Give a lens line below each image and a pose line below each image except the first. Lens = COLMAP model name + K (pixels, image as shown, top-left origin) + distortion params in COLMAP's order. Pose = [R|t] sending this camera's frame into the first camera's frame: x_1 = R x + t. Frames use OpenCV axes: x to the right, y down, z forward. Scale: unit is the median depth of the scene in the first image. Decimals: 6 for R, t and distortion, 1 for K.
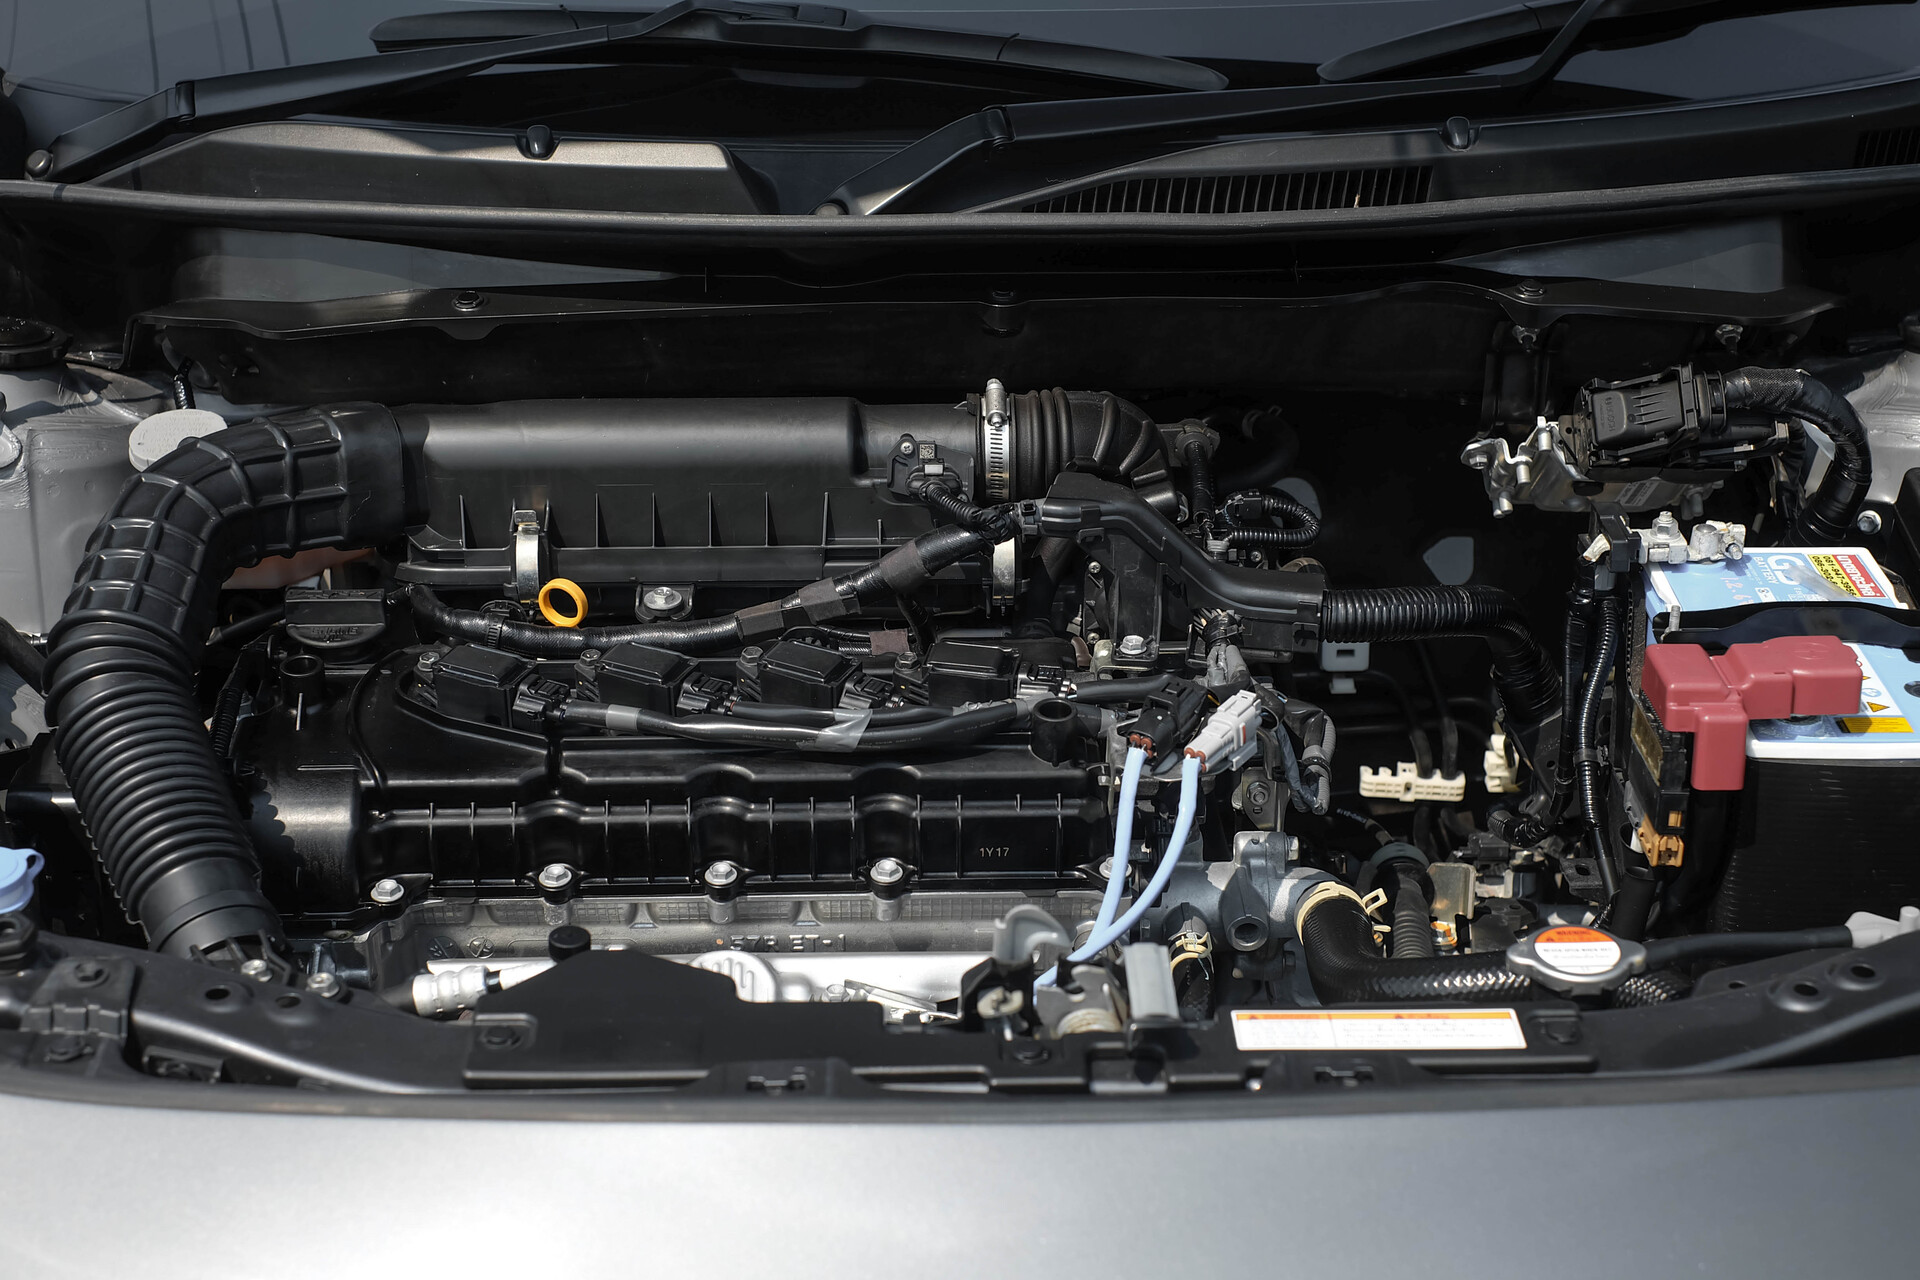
lens RADIAL K [[3063.4, 0, 963.6], [0, 3063.4, 639.3], [0, 0, 1]] dist [-0.056036, 0.000000]
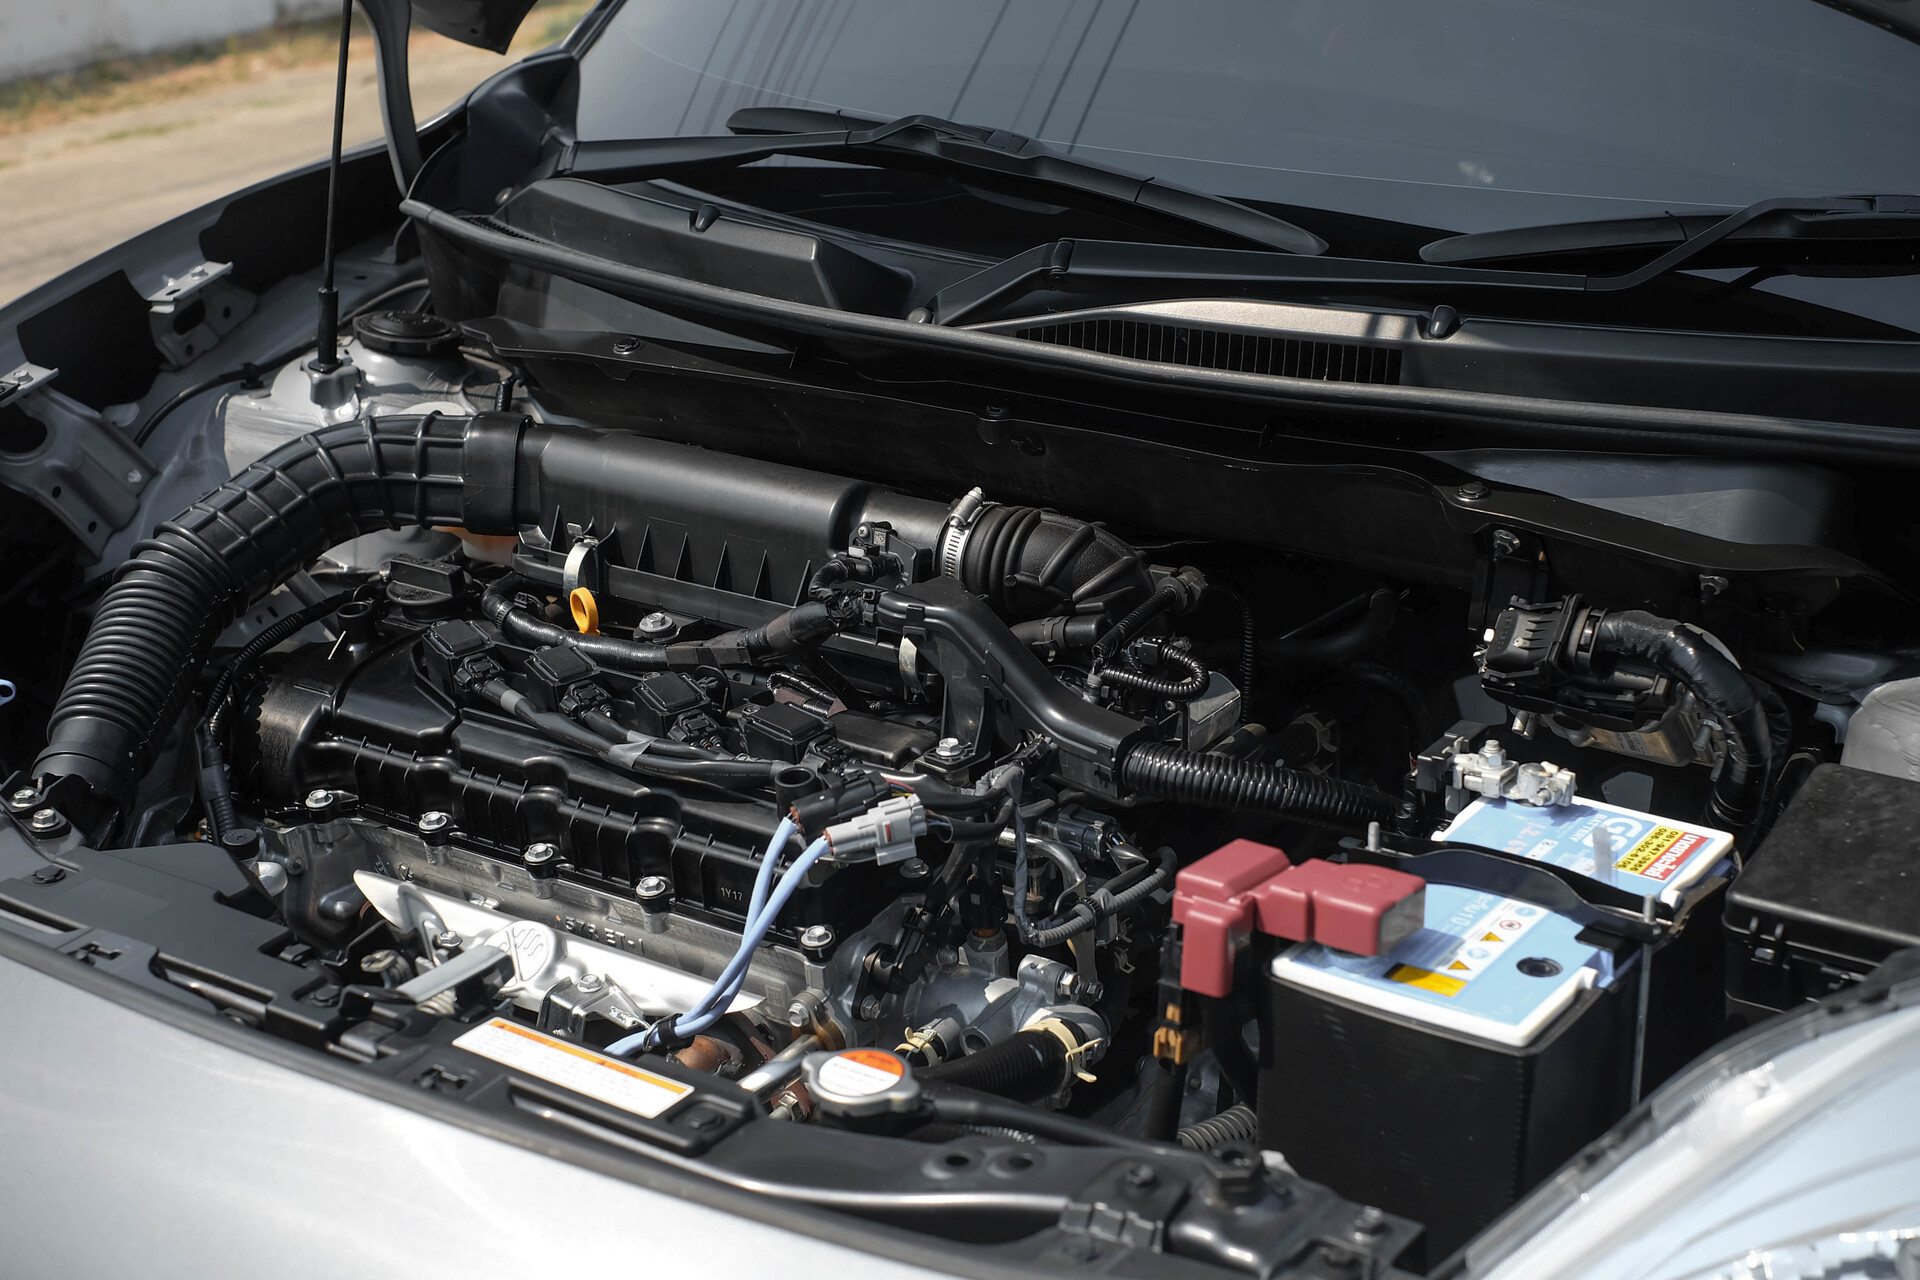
lens RADIAL K [[3063.4, 0, 963.7], [0, 3063.4, 635.2], [0, 0, 1]] dist [-0.056036, 0.000000]
pose [[0.800641, 0.193438, -0.567059, 0.633806], [-0.225542, 0.974135, 0.013855, -0.050152], [0.555072, 0.116803, 0.823561, 0.134790]]
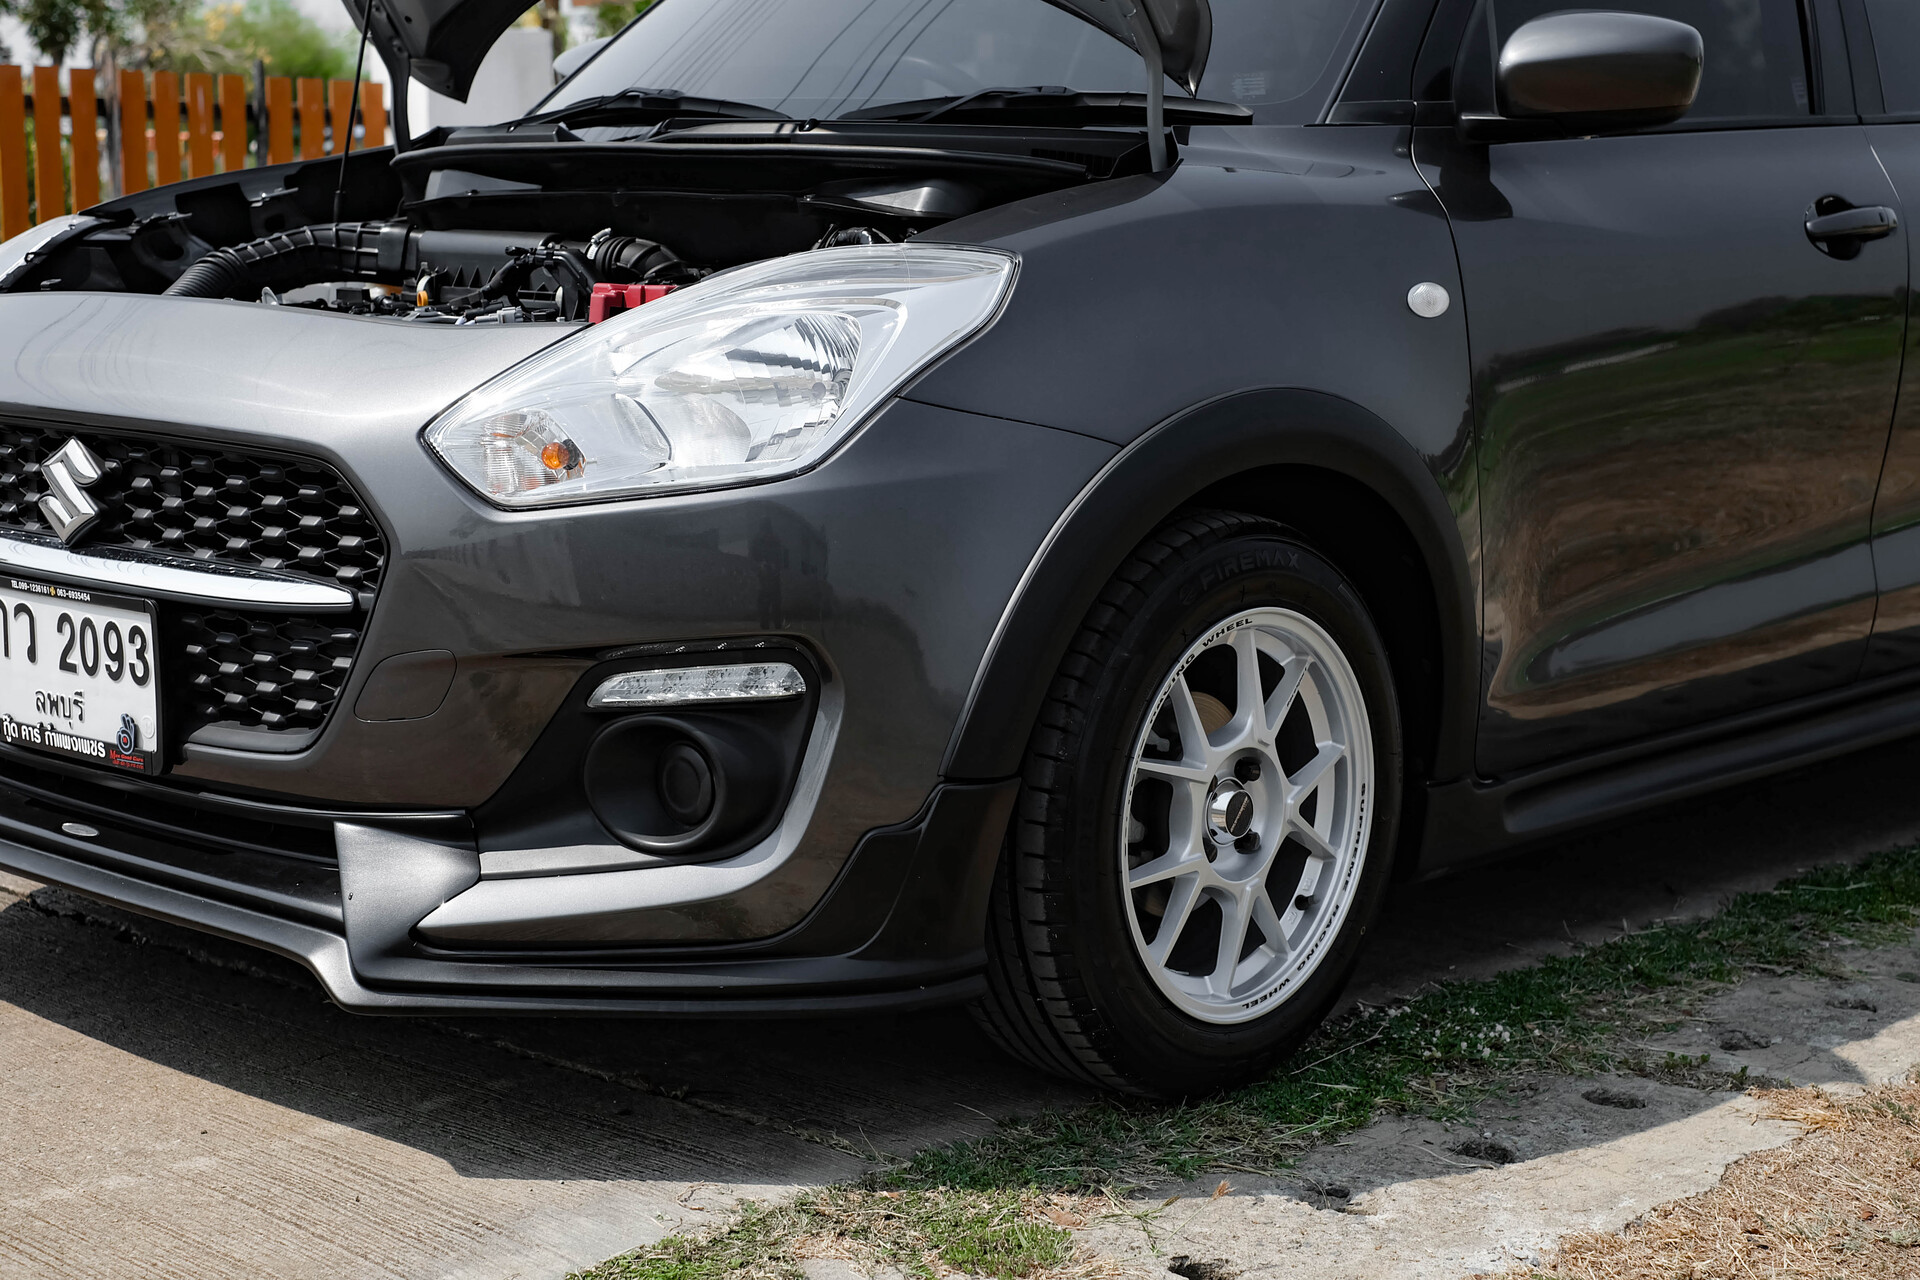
lens RADIAL K [[3063.4, 0, 958.6], [0, 3063.4, 644.0], [0, 0, 1]] dist [-0.056036, 0.000000]
pose [[0.710058, 0.110959, -0.695346, 1.713992], [-0.310720, 0.935535, -0.168008, 0.470902], [0.631878, 0.335354, 0.698762, -0.221869]]
